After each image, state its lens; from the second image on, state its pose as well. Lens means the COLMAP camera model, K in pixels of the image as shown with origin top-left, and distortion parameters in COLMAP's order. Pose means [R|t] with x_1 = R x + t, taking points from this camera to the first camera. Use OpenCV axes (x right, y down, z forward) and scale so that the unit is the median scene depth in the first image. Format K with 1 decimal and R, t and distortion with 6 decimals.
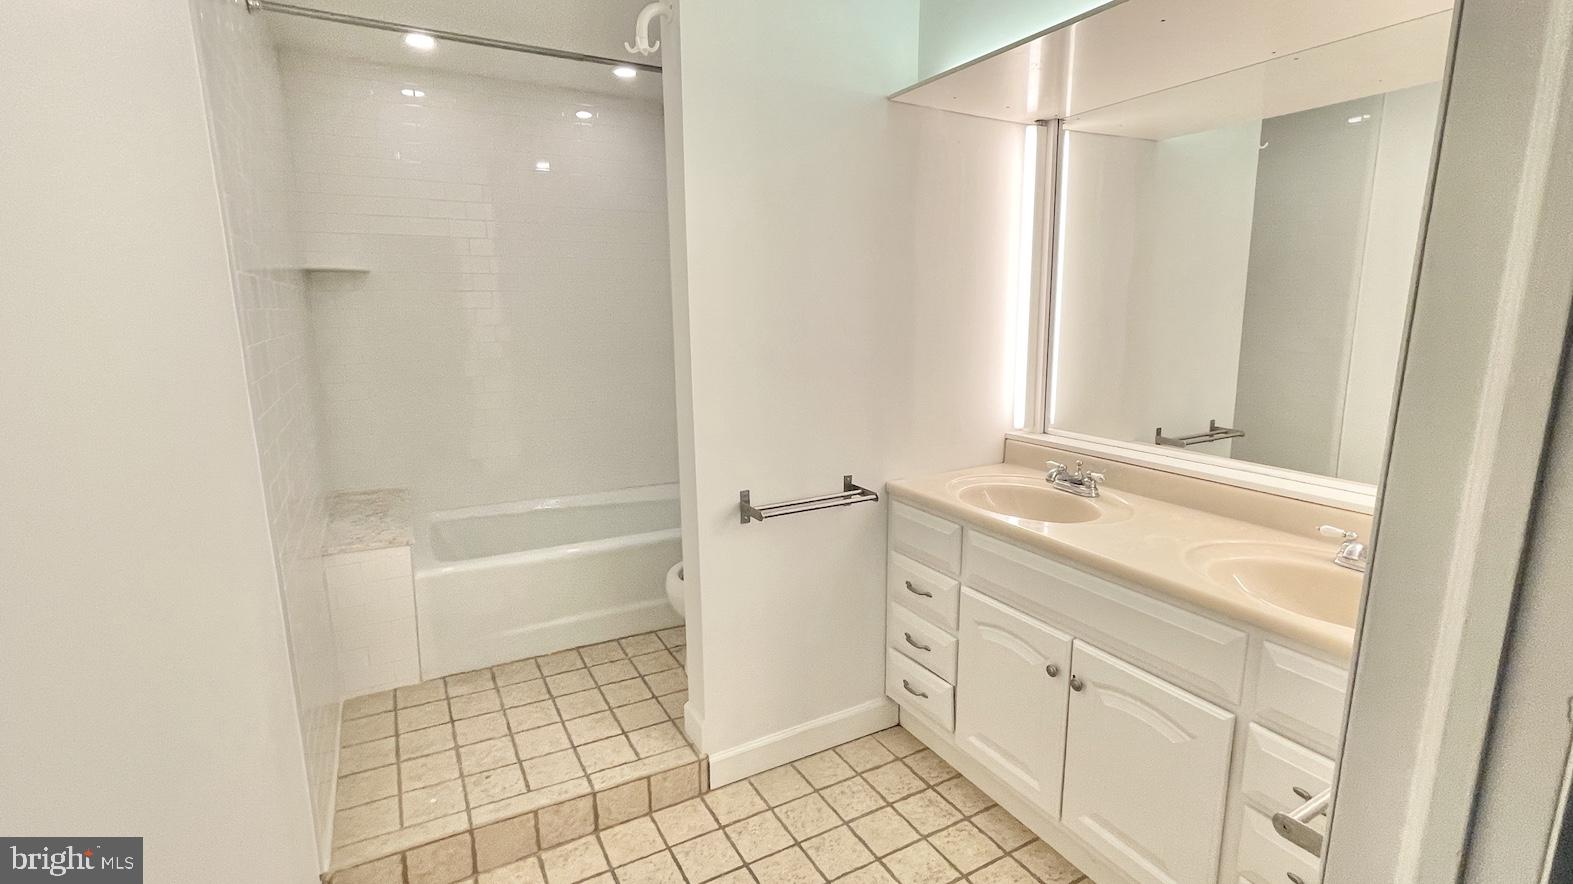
lens RADIAL K [[724.8, 0, 781.6], [0, 724.8, 437.2], [0, 0, 1]] dist [-0.001479, -0.000904]
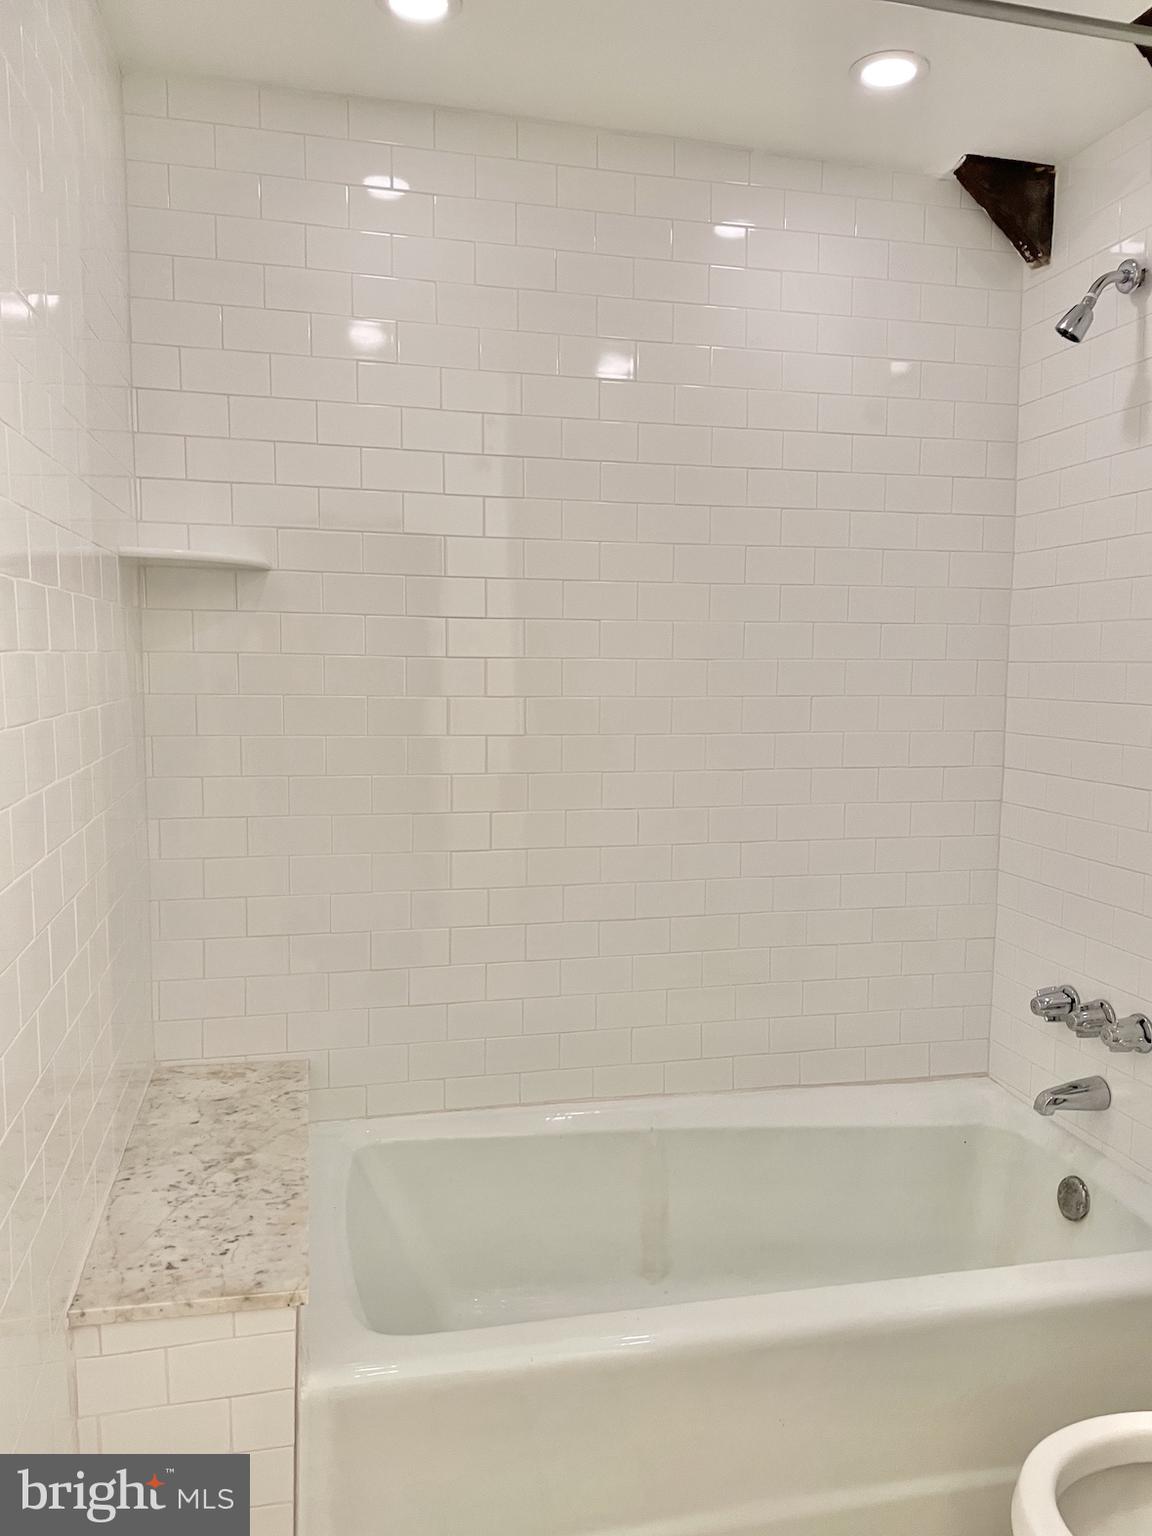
lens RADIAL K [[1171.2, 0, 587.4], [0, 1171.2, 782.7], [0, 0, 1]] dist [0.088216, -0.110578]
pose [[0.965424, 0.049985, -0.255849, -0.221599], [-0.067942, 0.995772, -0.061829, -0.077951], [0.251676, 0.077074, 0.964738, 0.421135]]
